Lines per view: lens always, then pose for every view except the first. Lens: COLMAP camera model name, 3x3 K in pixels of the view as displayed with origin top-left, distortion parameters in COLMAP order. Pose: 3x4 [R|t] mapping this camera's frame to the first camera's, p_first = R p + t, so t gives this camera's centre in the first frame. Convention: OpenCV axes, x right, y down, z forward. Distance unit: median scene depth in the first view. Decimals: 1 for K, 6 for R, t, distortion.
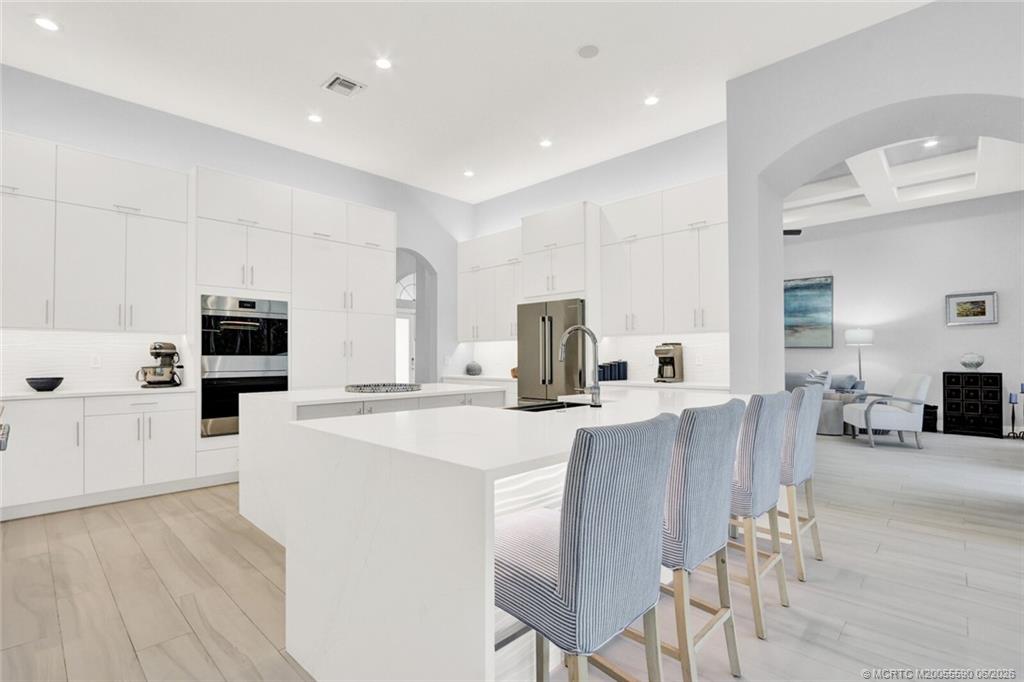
lens RADIAL K [[495.6, 0, 506.1], [0, 495.6, 369.6], [0, 0, 1]] dist [-0.003183, -0.000415]
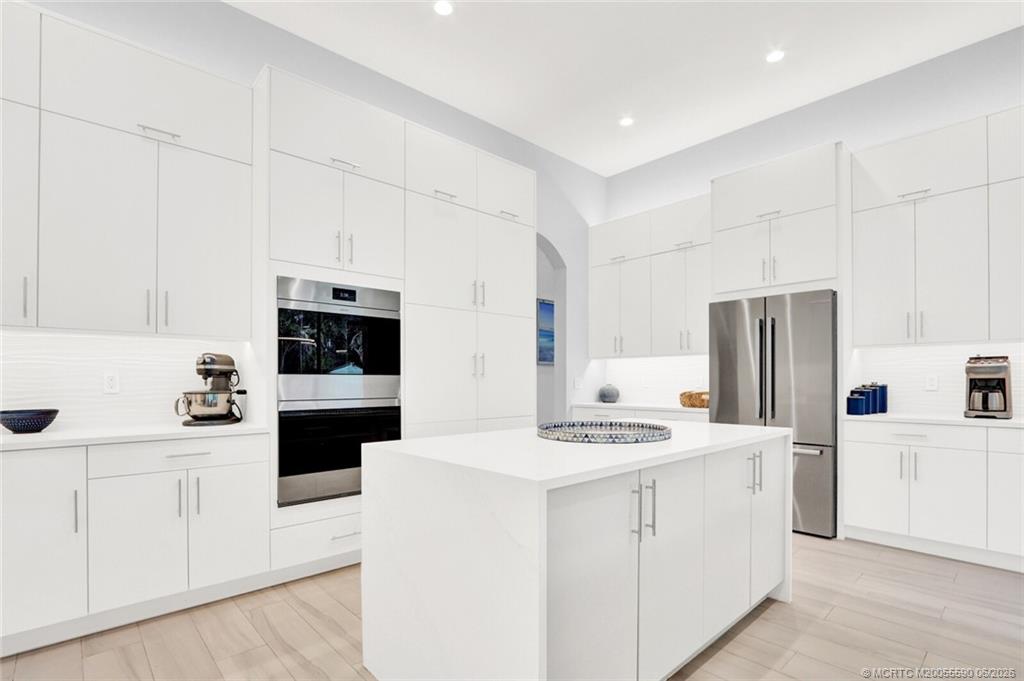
lens RADIAL K [[490.1, 0, 509.1], [0, 490.1, 396.4], [0, 0, 1]] dist [-0.002710, -0.000012]
pose [[0.999345, 0.003213, -0.036048, -0.291175], [-0.002891, 0.999955, 0.008982, -0.006793], [0.036075, -0.008872, 0.999310, 0.381310]]
